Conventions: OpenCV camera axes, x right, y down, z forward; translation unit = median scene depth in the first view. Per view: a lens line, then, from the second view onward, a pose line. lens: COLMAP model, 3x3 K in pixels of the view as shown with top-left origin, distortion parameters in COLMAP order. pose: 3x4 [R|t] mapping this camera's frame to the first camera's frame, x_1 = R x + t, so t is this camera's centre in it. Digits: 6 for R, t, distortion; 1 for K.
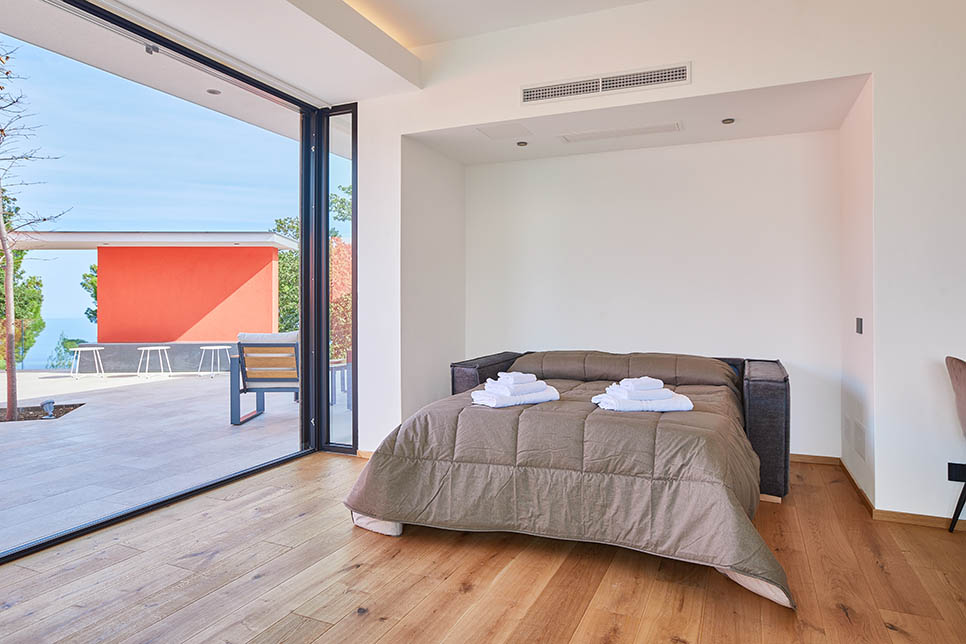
lens RADIAL K [[607.4, 0, 479.0], [0, 607.4, 322.7], [0, 0, 1]] dist [0.003630, 0.000337]
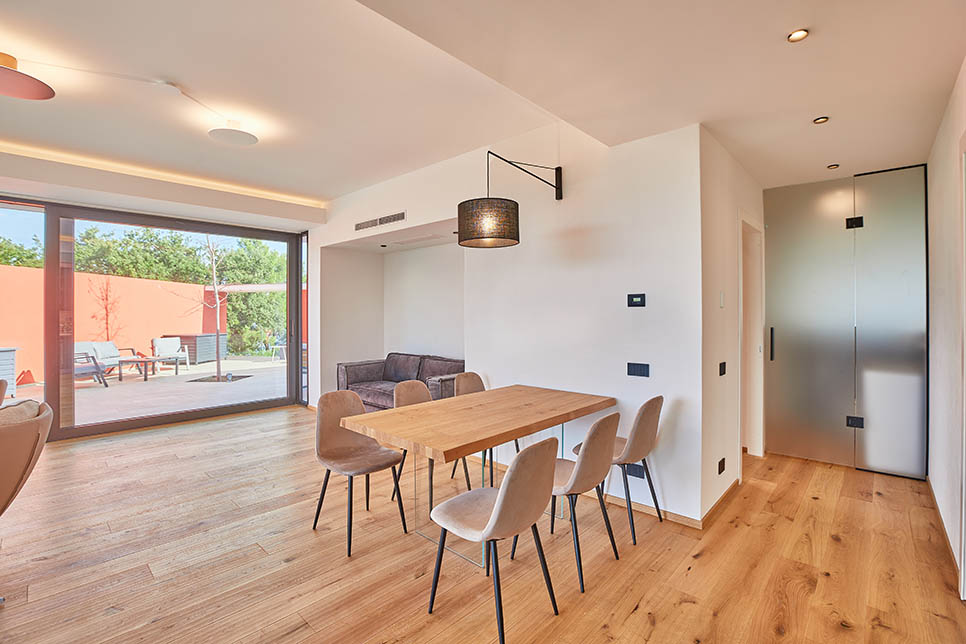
lens RADIAL K [[441.4, 0, 479.7], [0, 441.4, 312.7], [0, 0, 1]] dist [-0.003225, 0.000046]
pose [[0.942989, 0.004564, -0.332792, 0.875681], [-0.019016, 0.999011, -0.040181, -0.045930], [0.332280, 0.044219, 0.942144, -0.186071]]
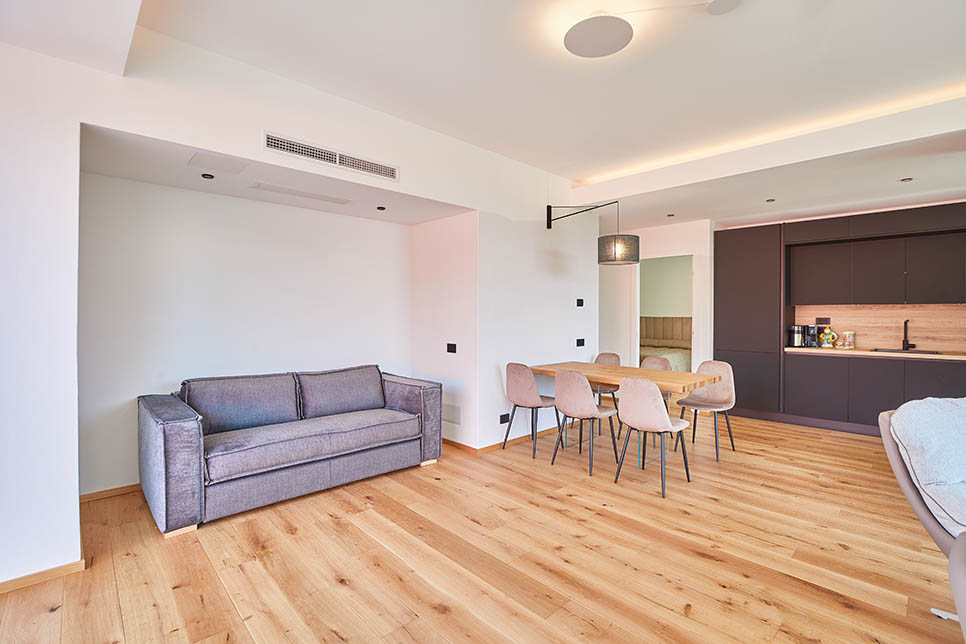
lens RADIAL K [[452.1, 0, 483.0], [0, 452.1, 322.0], [0, 0, 1]] dist [-0.022499, 0.000374]
pose [[0.378924, -0.012903, 0.925338, -0.460922], [0.032749, 0.999463, 0.000526, -0.055327], [-0.924848, 0.030105, 0.379143, 0.367671]]
